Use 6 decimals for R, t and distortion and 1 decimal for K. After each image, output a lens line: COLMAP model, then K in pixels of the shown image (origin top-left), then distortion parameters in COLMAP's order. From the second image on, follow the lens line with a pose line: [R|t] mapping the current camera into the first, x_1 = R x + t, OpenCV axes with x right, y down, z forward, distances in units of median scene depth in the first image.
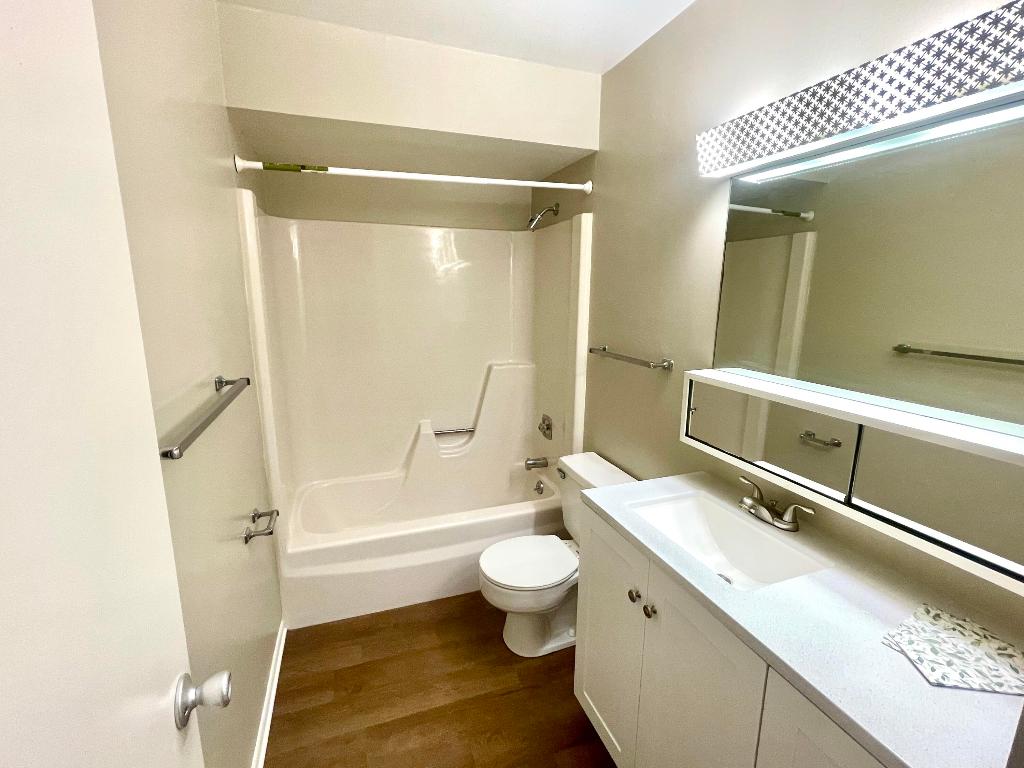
lens RADIAL K [[456.2, 0, 512.0], [0, 456.2, 384.0], [0, 0, 1]] dist [-0.000285, -0.001535]
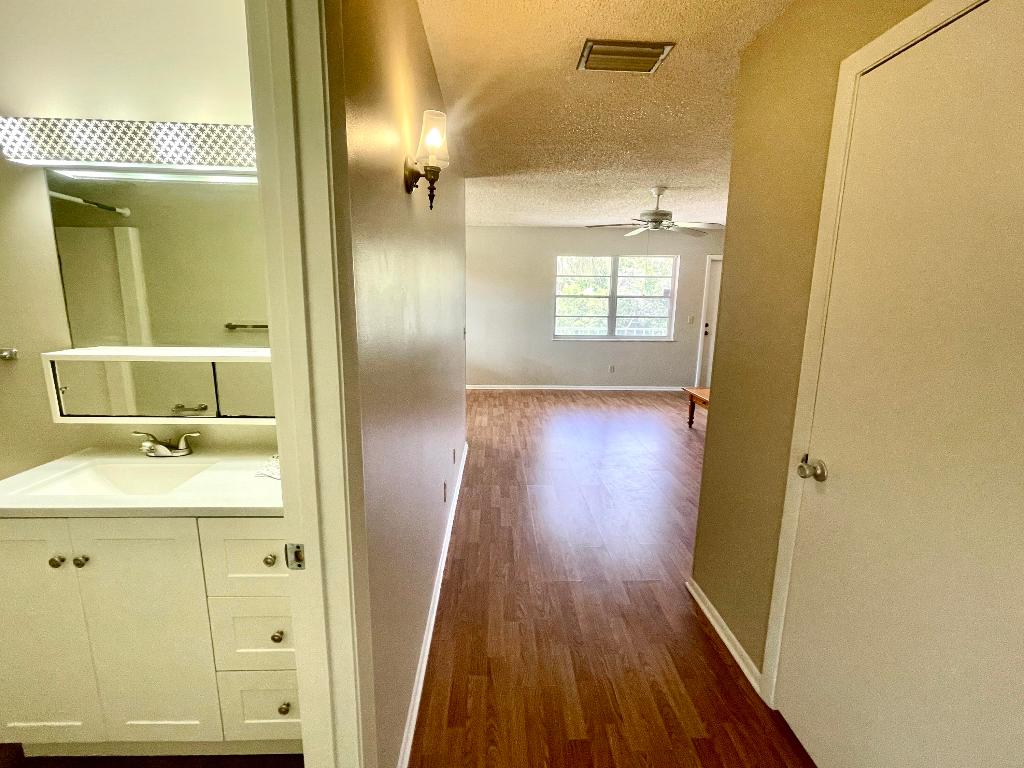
lens RADIAL K [[456.2, 0, 512.0], [0, 456.2, 384.0], [0, 0, 1]] dist [-0.000285, -0.001535]
pose [[0.316477, -0.180224, 0.931323, -0.271546], [0.177955, 0.975635, 0.128327, 0.106437], [-0.931759, 0.125121, 0.340837, -0.340852]]
